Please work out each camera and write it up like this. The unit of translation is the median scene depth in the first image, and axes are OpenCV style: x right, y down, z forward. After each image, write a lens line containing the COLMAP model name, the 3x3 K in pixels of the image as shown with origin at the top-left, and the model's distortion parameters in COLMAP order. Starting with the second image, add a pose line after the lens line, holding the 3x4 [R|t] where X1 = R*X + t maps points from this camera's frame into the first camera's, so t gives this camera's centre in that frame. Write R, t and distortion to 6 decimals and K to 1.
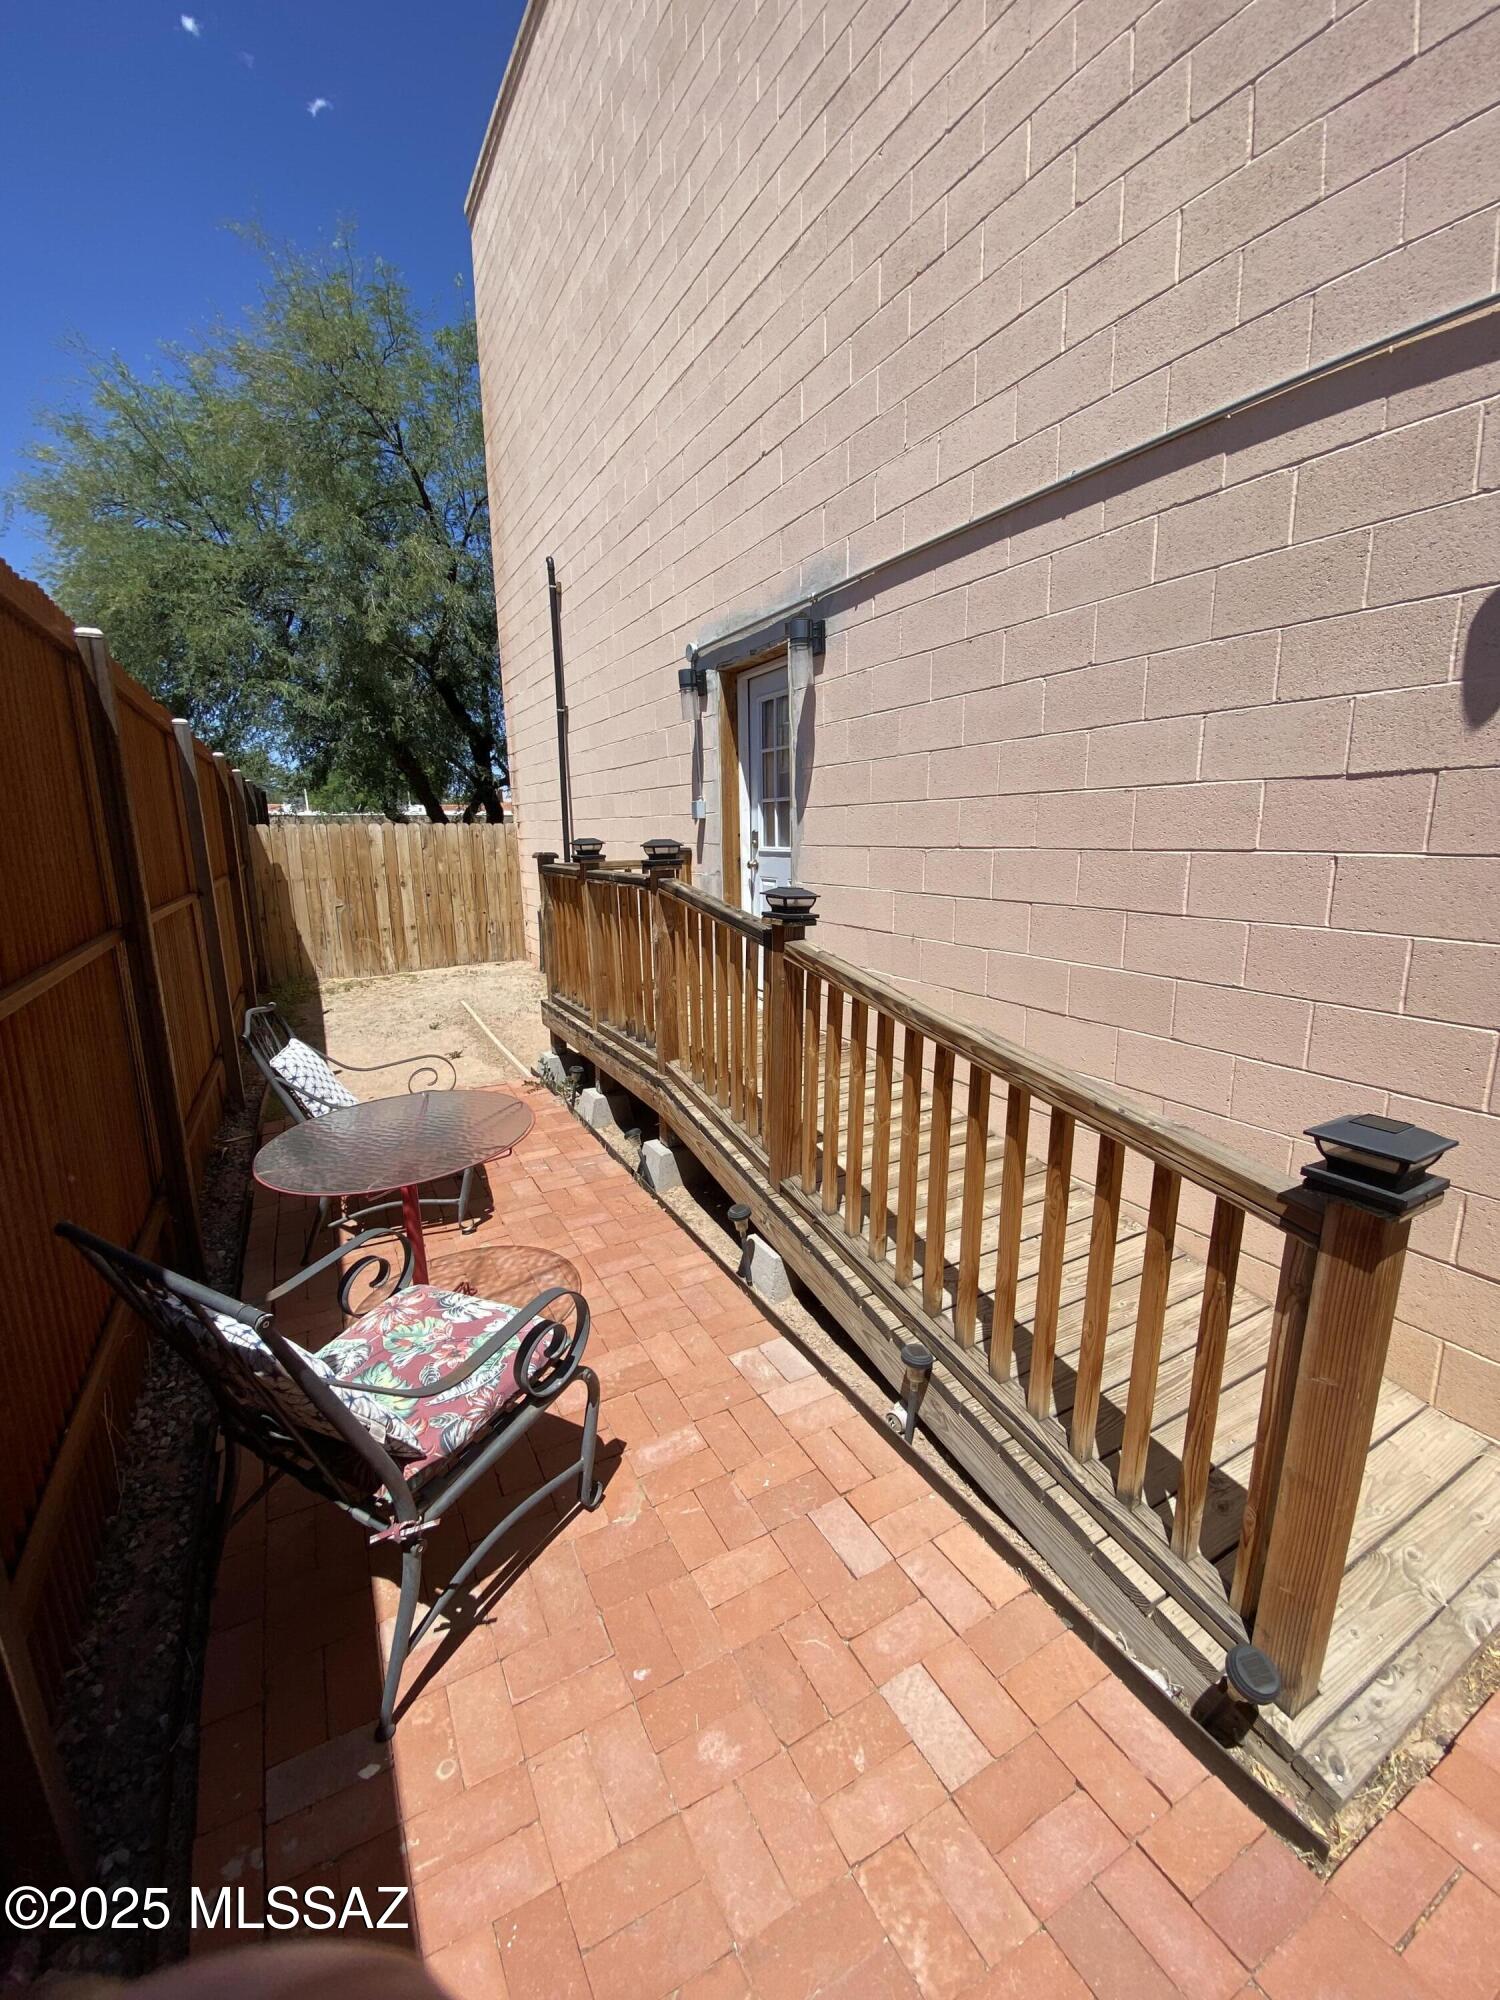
lens RADIAL K [[821.0, 0, 751.8], [0, 821.0, 997.5], [0, 0, 1]] dist [-0.008414, -0.000438]
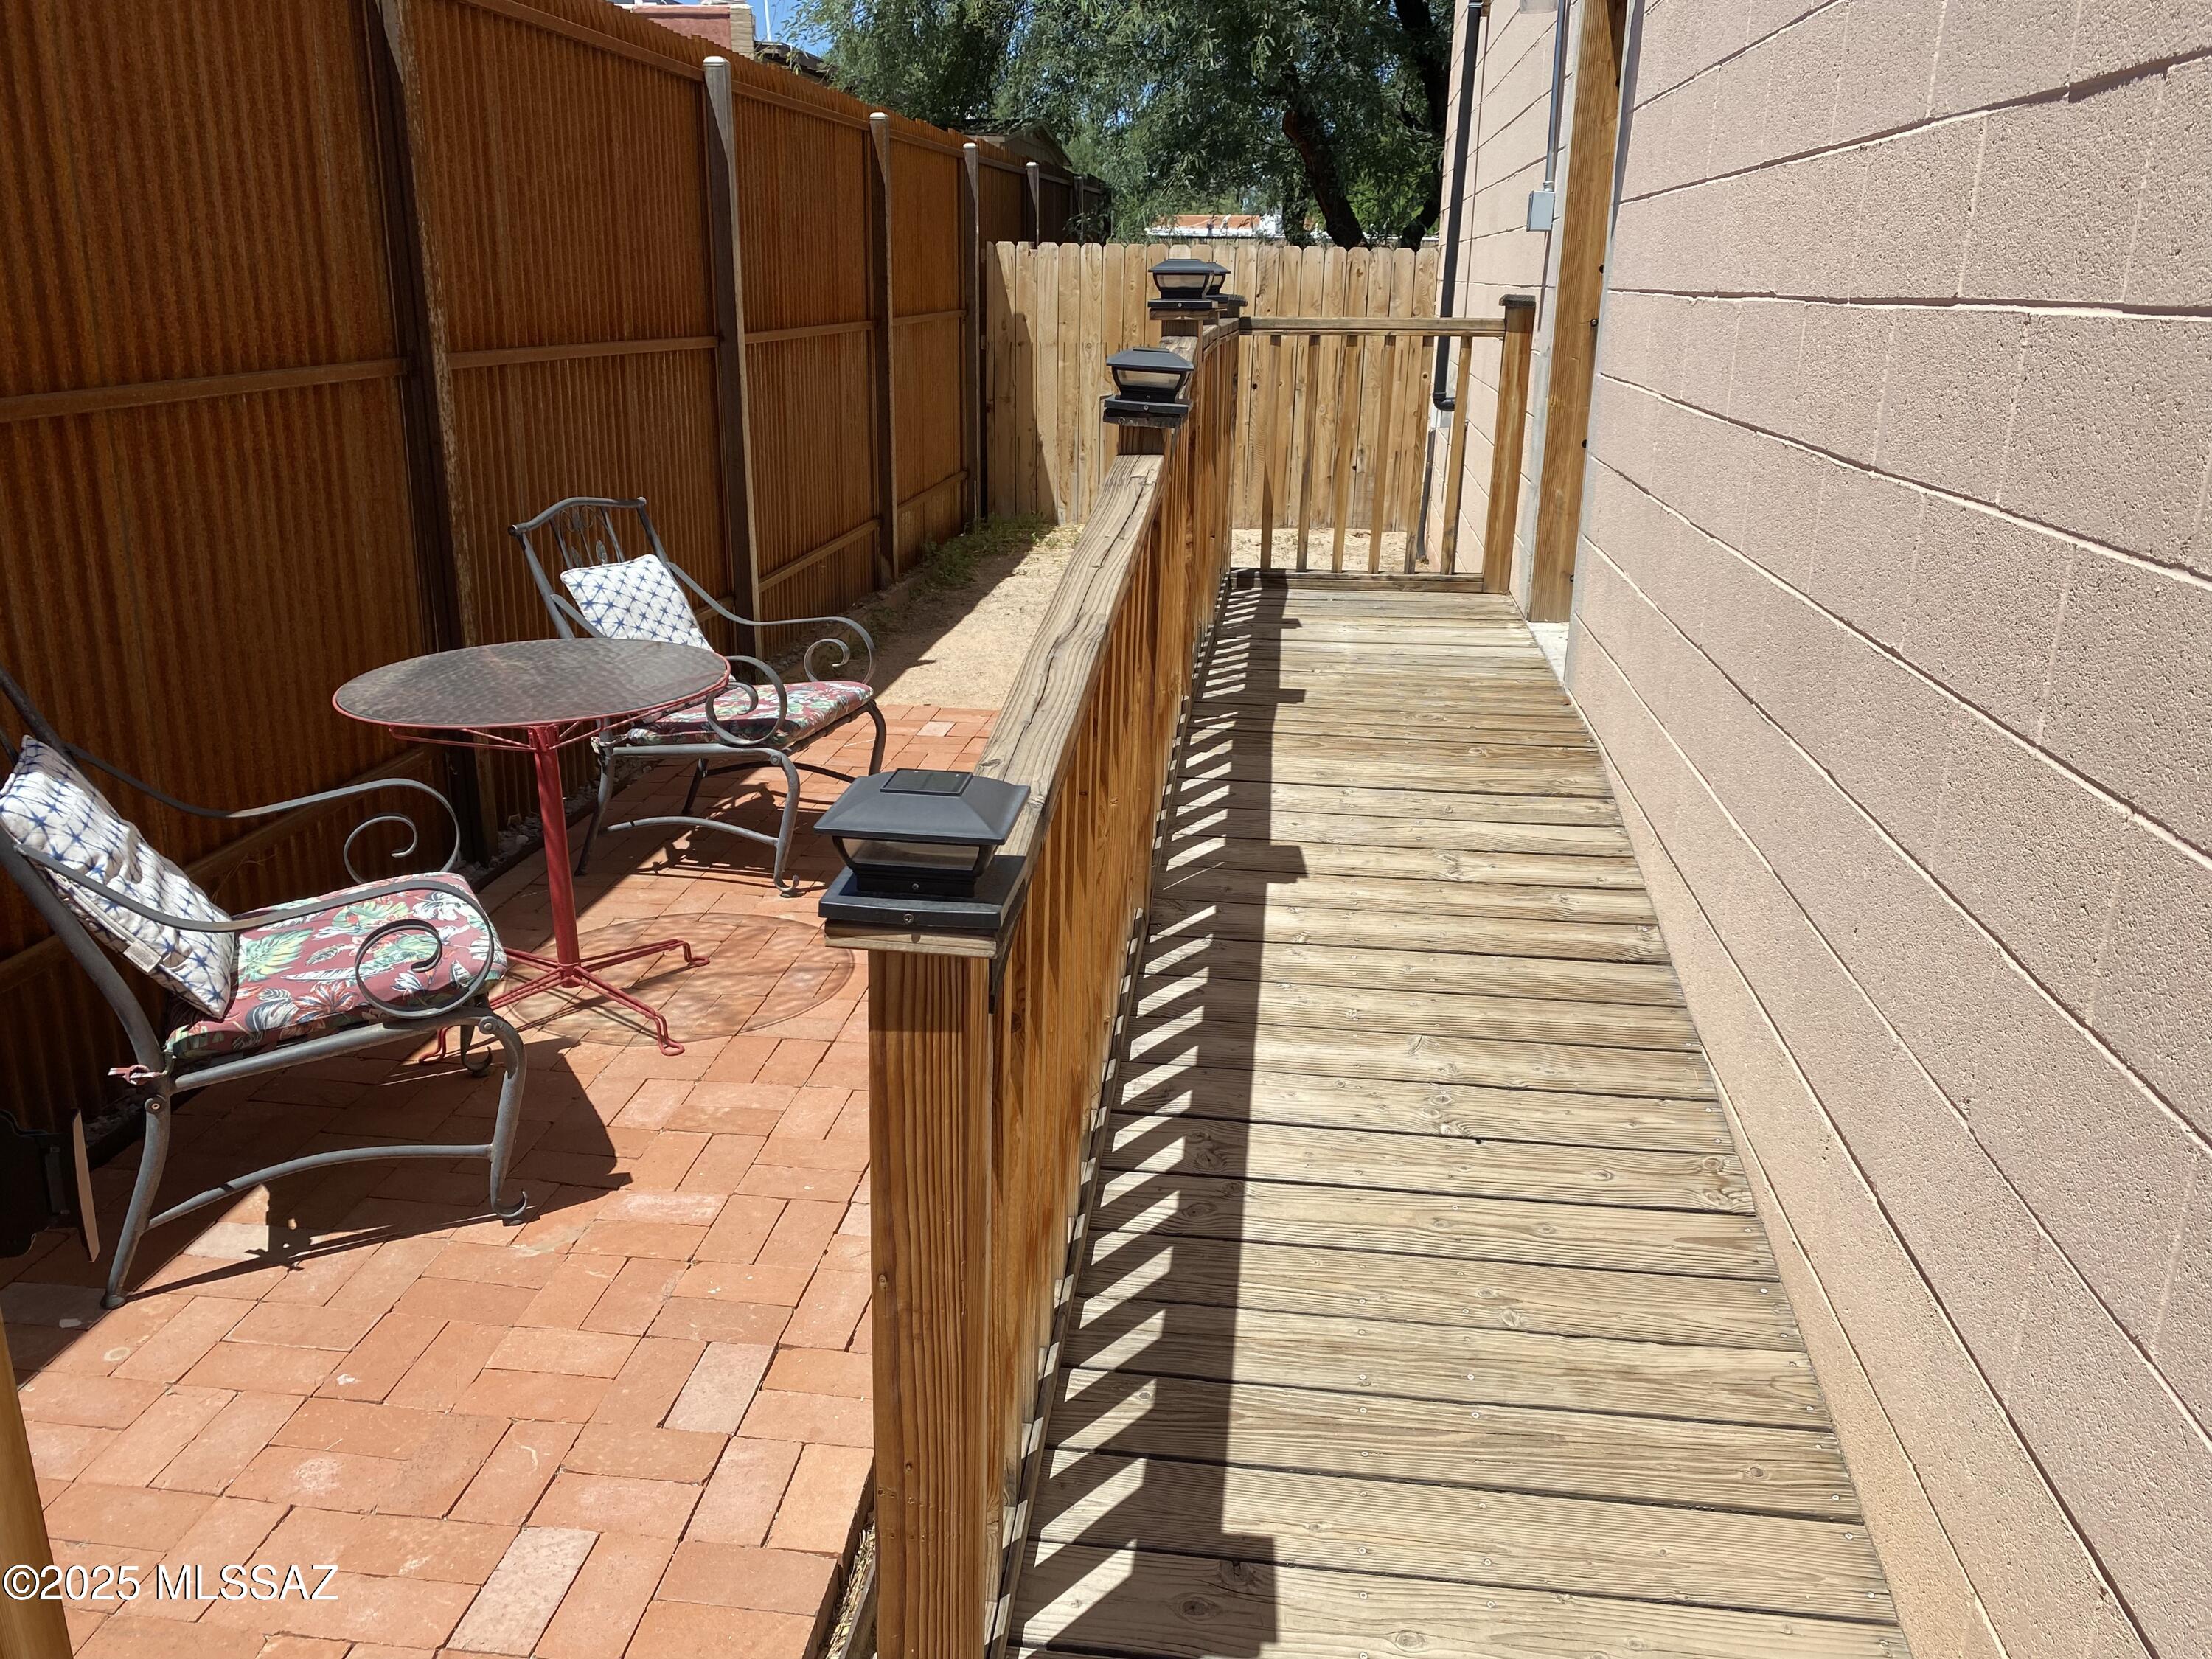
lens RADIAL K [[1706.7, 0, 1103.7], [0, 1706.7, 832.7], [0, 0, 1]] dist [0.034785, -0.004458]
pose [[0.803962, 0.210148, -0.556313, 0.571770], [-0.148075, 0.976758, 0.154979, -0.000300], [0.575951, -0.042222, 0.816393, 0.067113]]
